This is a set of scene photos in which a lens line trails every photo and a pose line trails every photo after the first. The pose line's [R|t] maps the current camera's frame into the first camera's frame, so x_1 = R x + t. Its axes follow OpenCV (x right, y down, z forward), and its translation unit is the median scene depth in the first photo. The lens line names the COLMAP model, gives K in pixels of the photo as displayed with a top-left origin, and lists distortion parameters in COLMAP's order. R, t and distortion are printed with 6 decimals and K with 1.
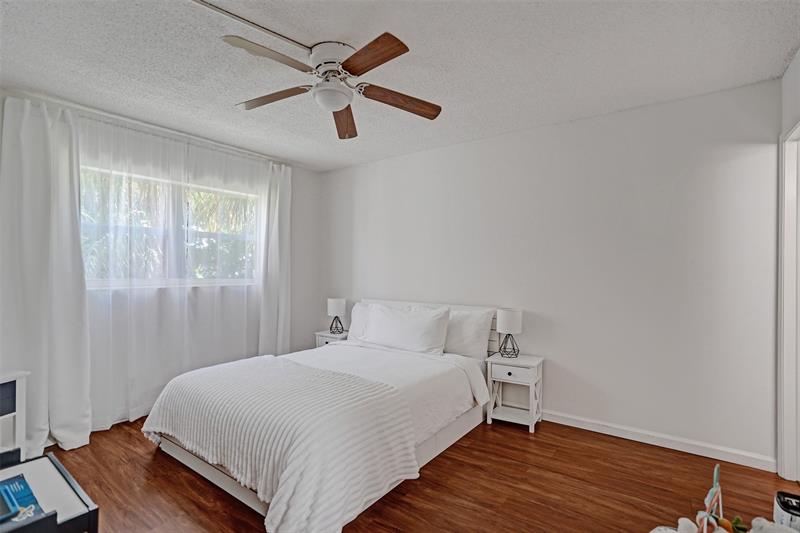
lens RADIAL K [[396.6, 0, 400.0], [0, 396.6, 266.5], [0, 0, 1]] dist [-0.058789, 0.039125]
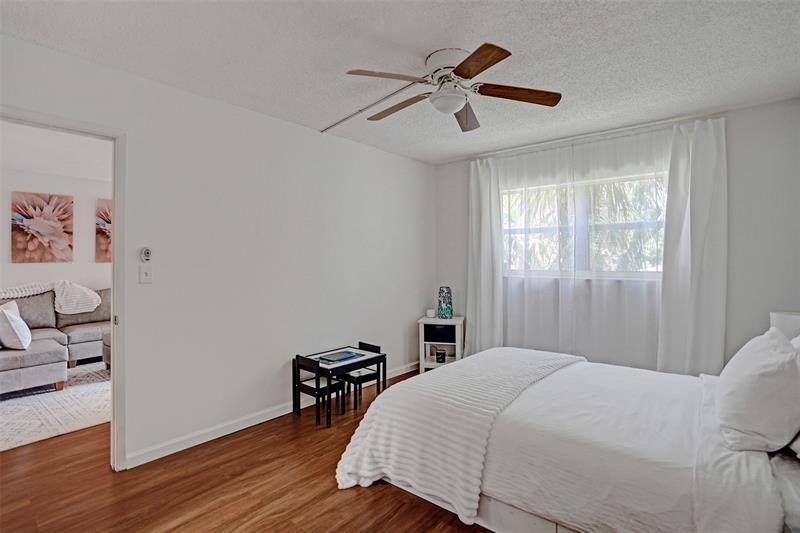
lens RADIAL K [[386.0, 0, 404.9], [0, 386.0, 263.3], [0, 0, 1]] dist [-0.031707, 0.017475]
pose [[-0.048268, 0.007203, -0.998808, 0.616541], [0.010214, 0.999925, 0.006717, -0.003666], [0.998782, -0.009877, -0.048338, 0.675666]]
